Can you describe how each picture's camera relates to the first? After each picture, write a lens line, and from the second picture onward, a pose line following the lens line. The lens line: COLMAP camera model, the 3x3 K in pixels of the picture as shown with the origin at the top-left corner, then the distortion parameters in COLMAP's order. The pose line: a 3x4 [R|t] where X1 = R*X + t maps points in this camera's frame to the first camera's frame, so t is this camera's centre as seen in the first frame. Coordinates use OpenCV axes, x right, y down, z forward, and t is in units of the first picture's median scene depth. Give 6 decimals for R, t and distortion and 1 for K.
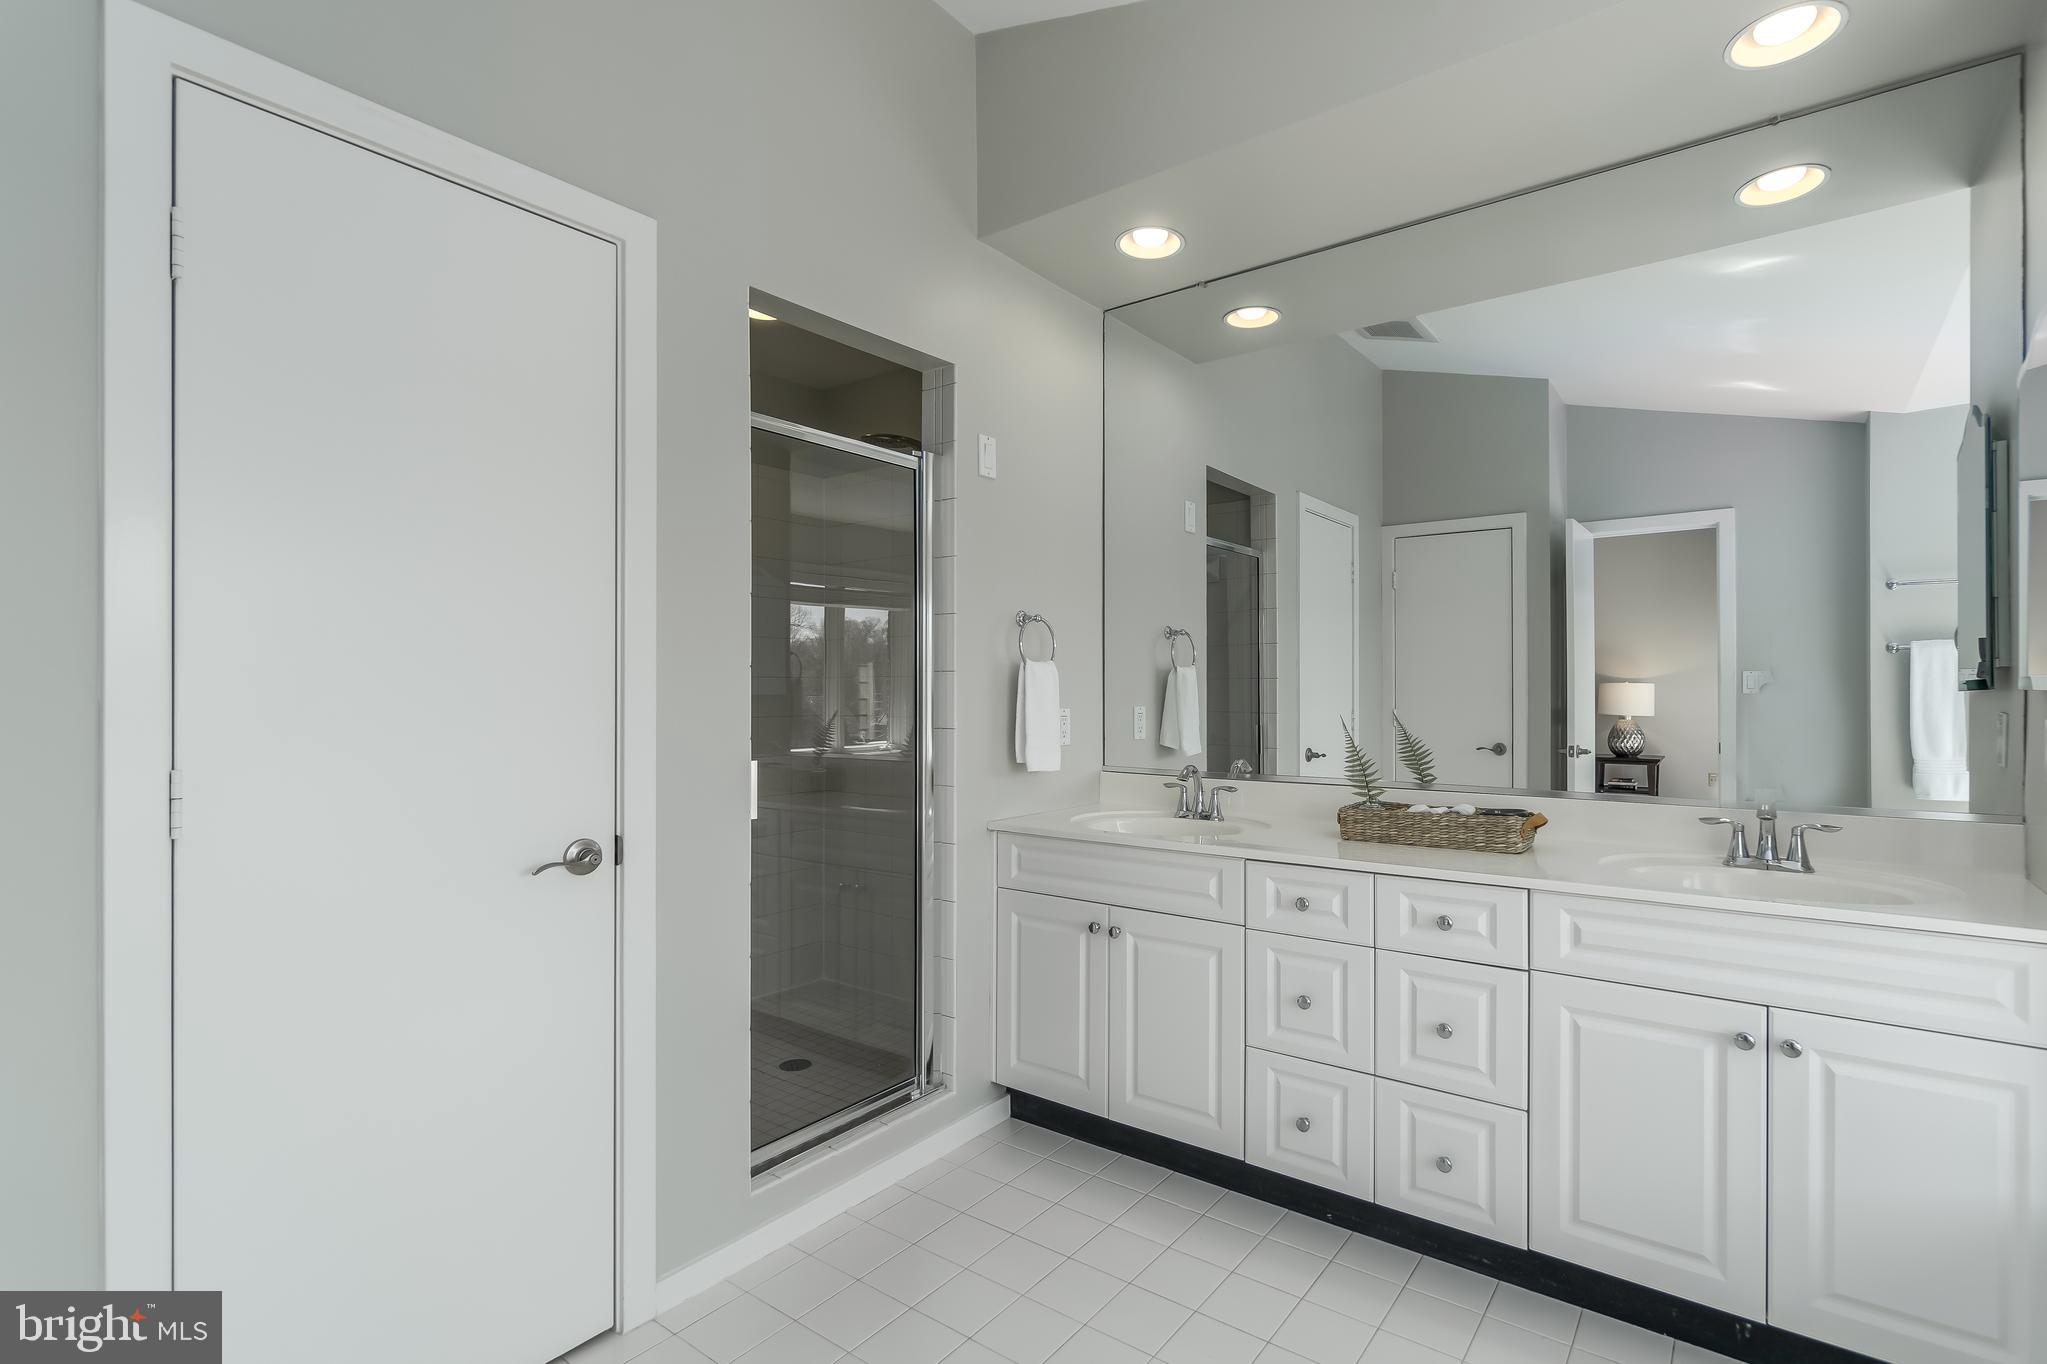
lens RADIAL K [[918.0, 0, 1026.7], [0, 918.0, 683.1], [0, 0, 1]] dist [0.003719, 0.000397]
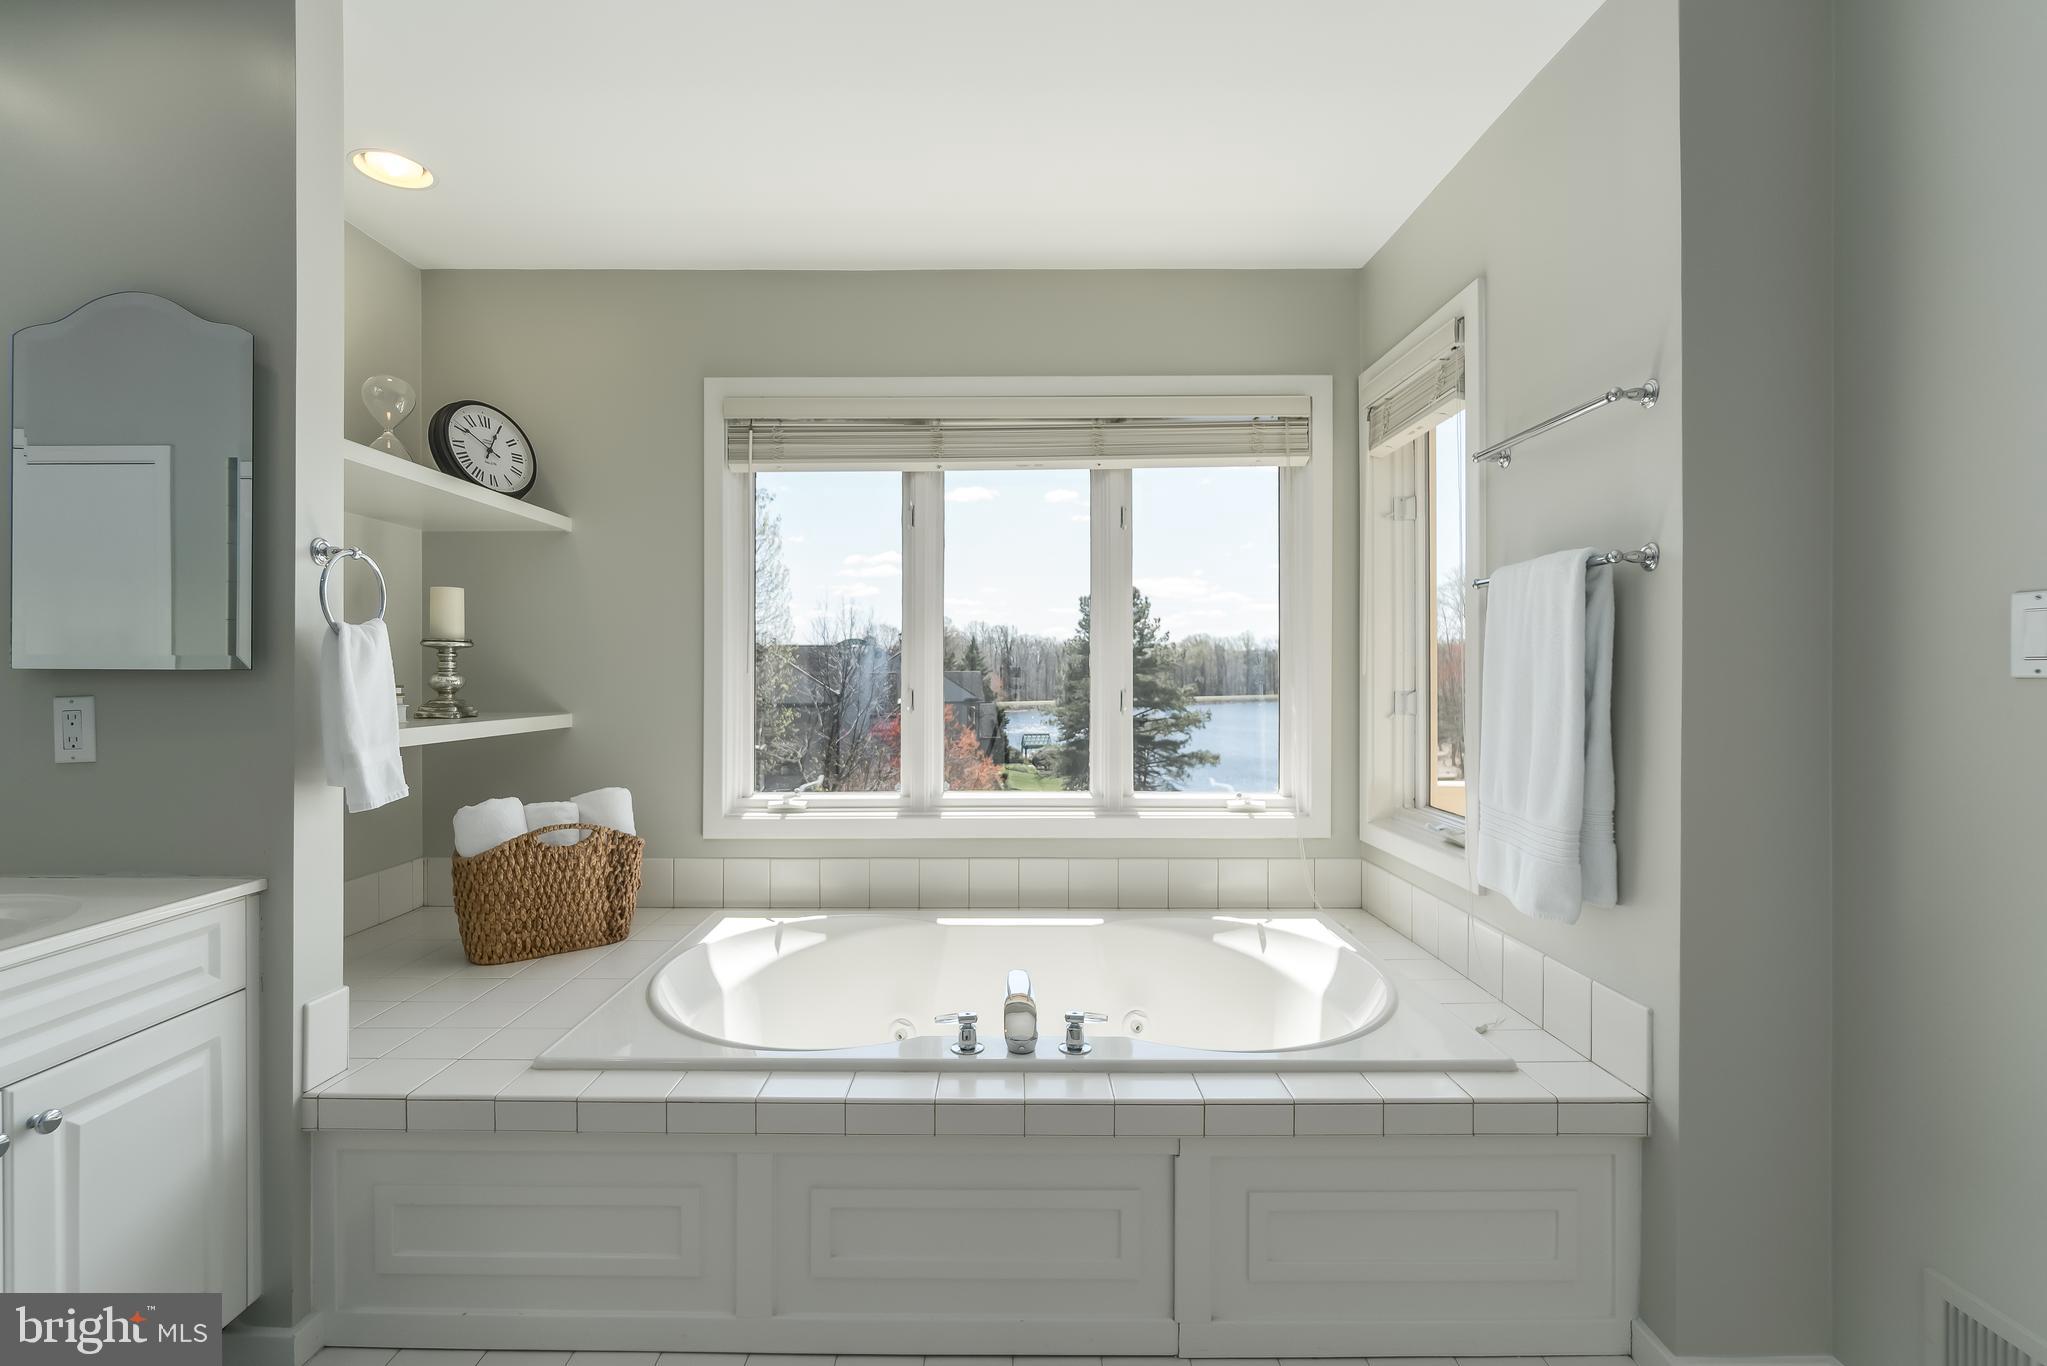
lens RADIAL K [[918.0, 0, 1015.8], [0, 918.0, 685.8], [0, 0, 1]] dist [0.003719, 0.000397]
pose [[-0.632560, 0.005653, 0.774491, -0.327440], [0.000651, 0.999977, -0.006766, 0.036408], [-0.774511, -0.003776, -0.632549, 0.947155]]
